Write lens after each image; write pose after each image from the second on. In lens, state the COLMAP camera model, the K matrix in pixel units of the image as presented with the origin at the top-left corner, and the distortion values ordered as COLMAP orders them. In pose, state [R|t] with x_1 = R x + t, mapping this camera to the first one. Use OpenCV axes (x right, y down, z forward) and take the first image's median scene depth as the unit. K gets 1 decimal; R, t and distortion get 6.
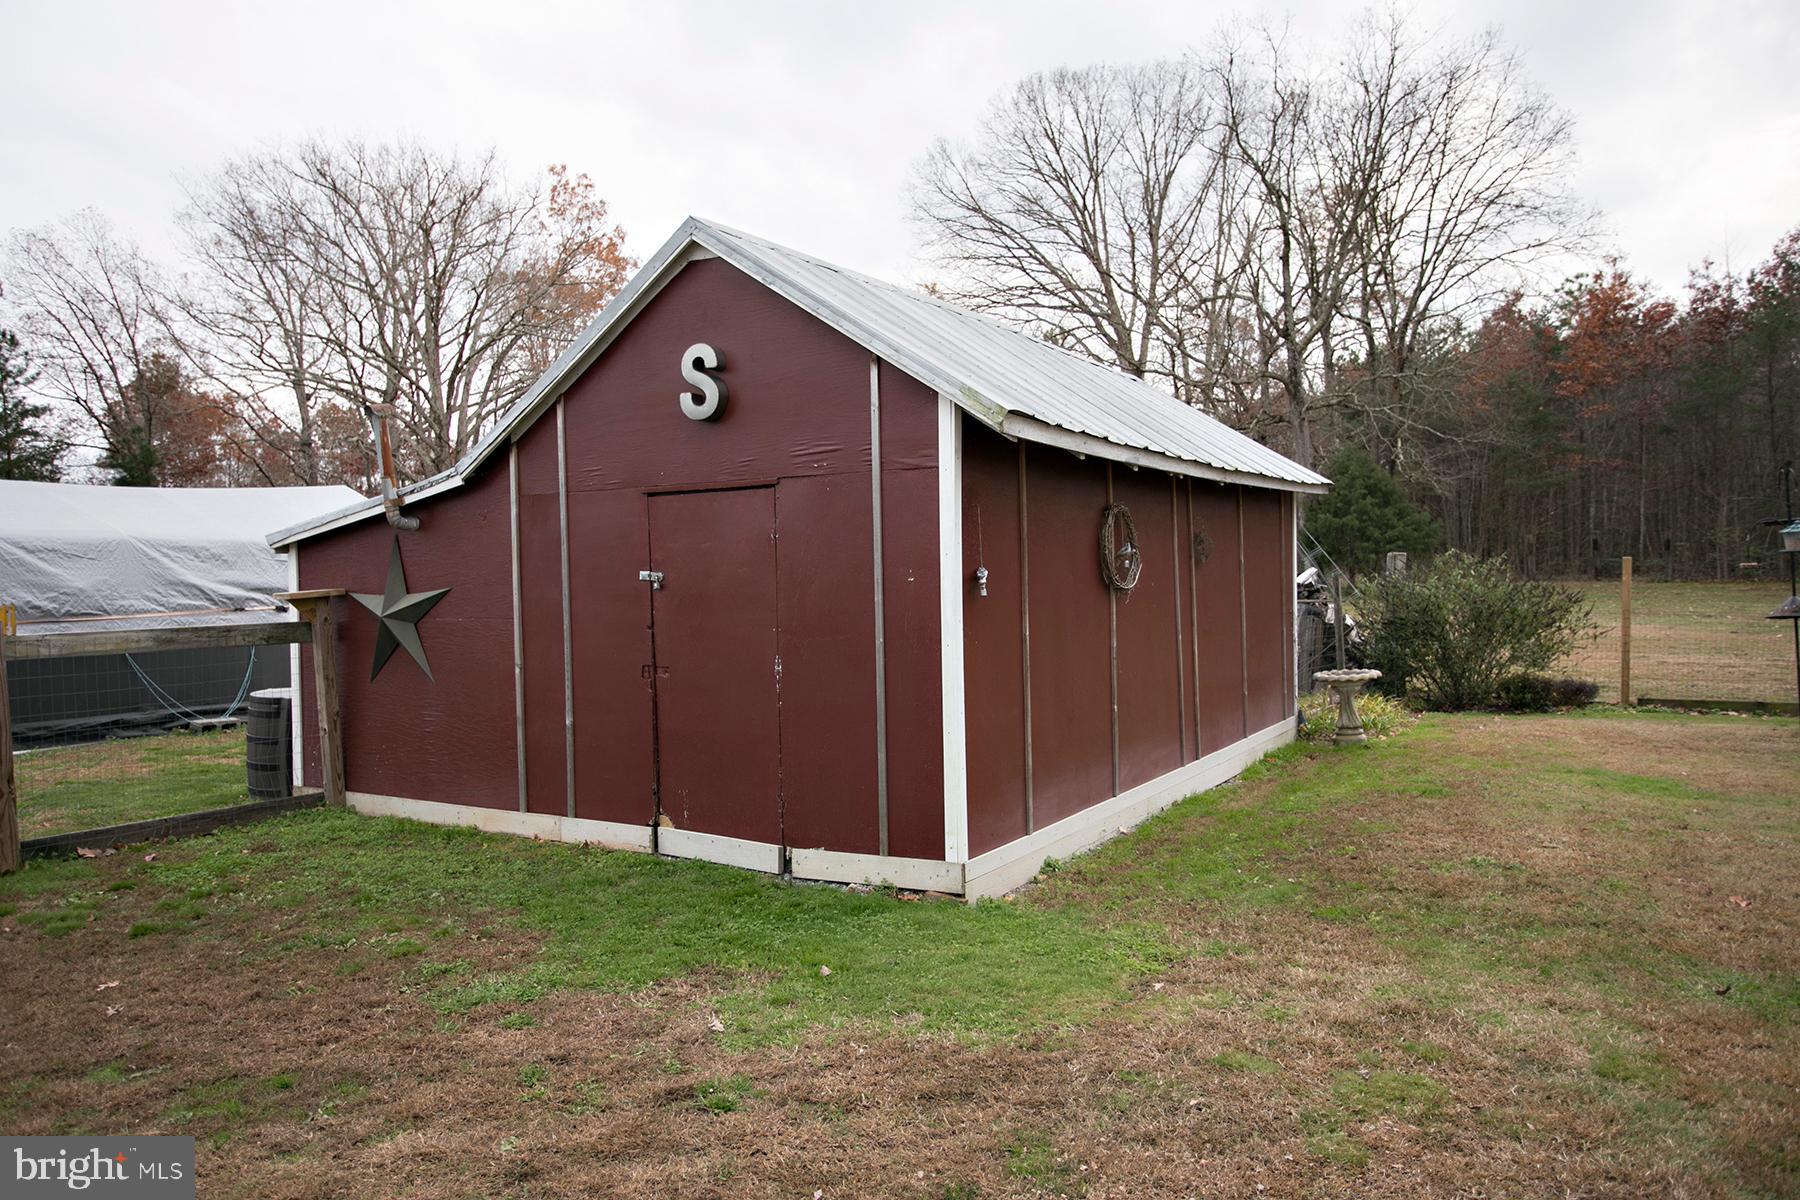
lens RADIAL K [[1278.9, 0, 903.8], [0, 1278.9, 591.1], [0, 0, 1]] dist [-0.047734, 0.053027]
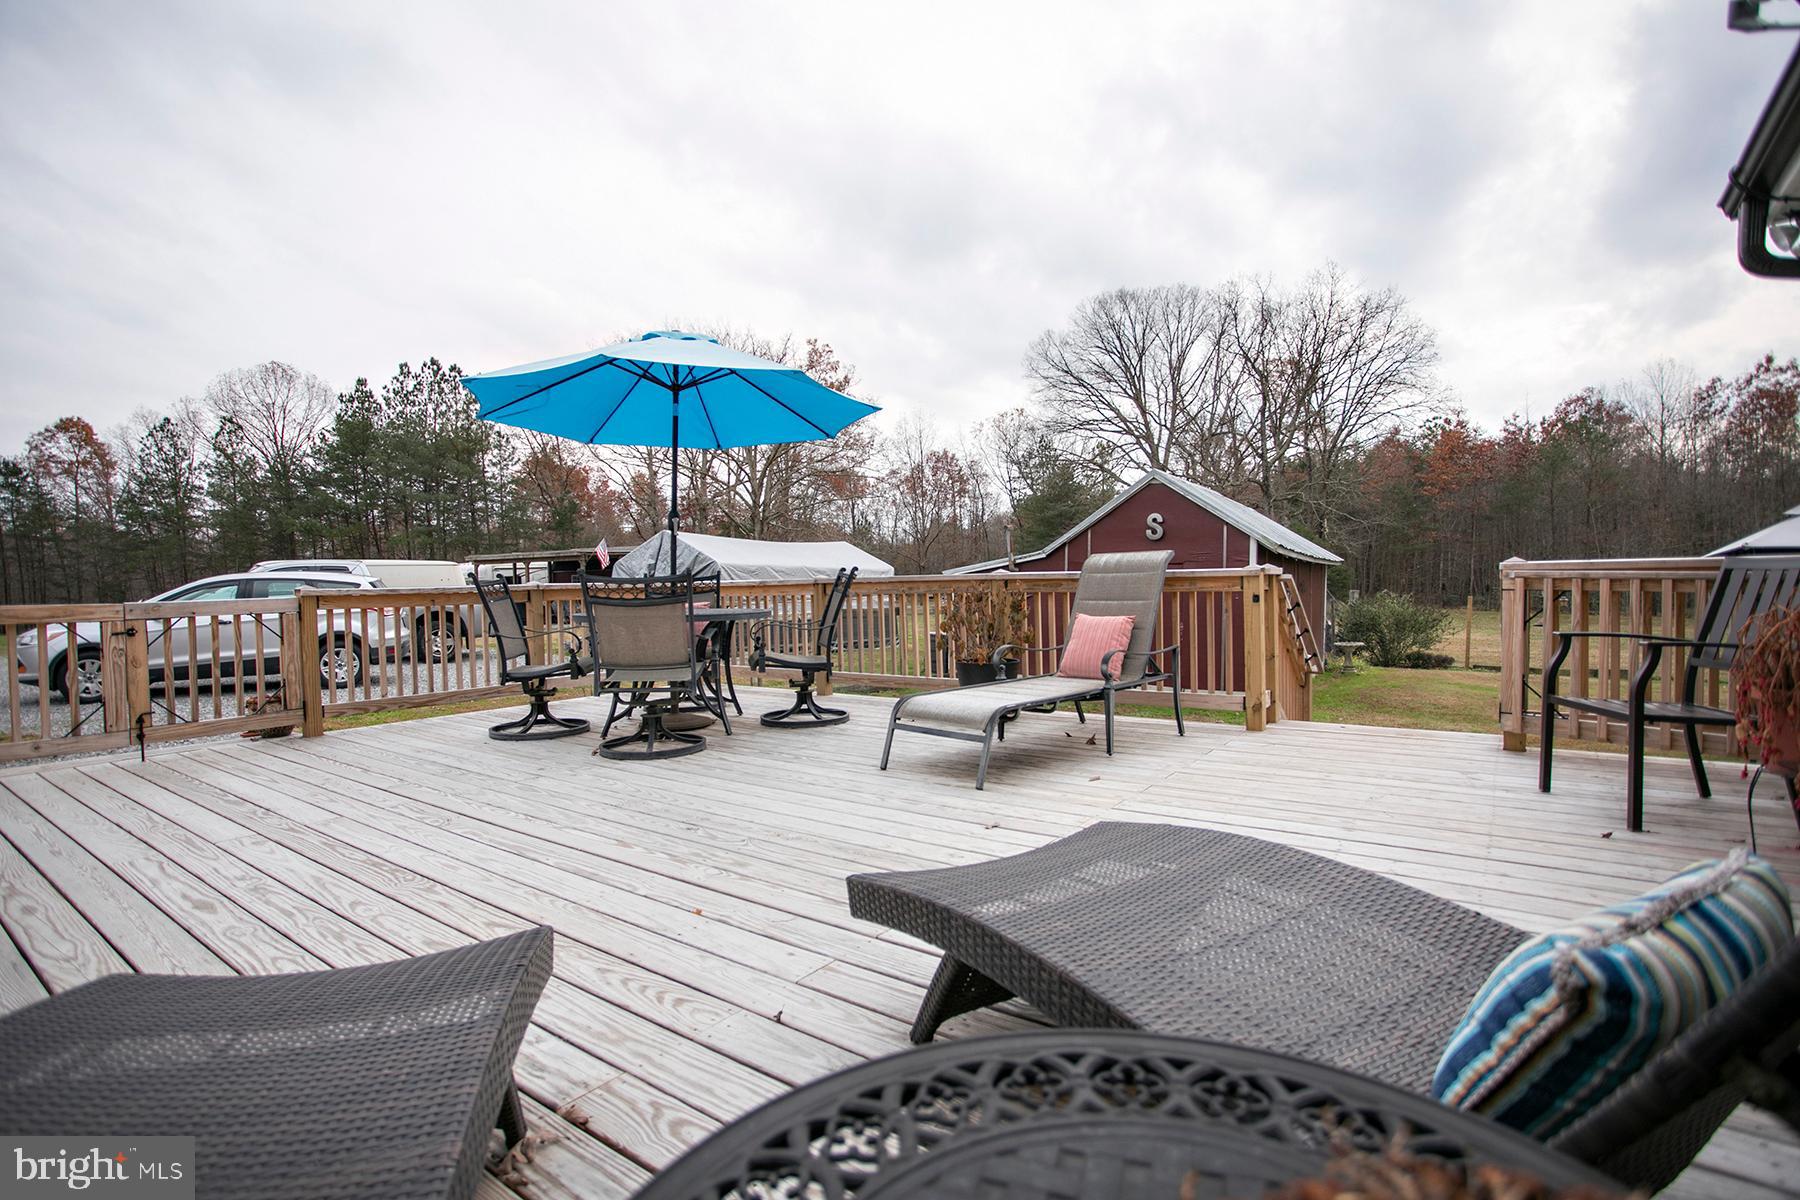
lens RADIAL K [[875.4, 0, 897.2], [0, 875.4, 592.4], [0, 0, 1]] dist [-0.082515, 0.036896]
pose [[0.997484, 0.032067, -0.063218, -0.083323], [-0.032643, 0.999434, -0.008099, 0.002628], [0.062923, 0.010142, 0.997967, -0.134410]]
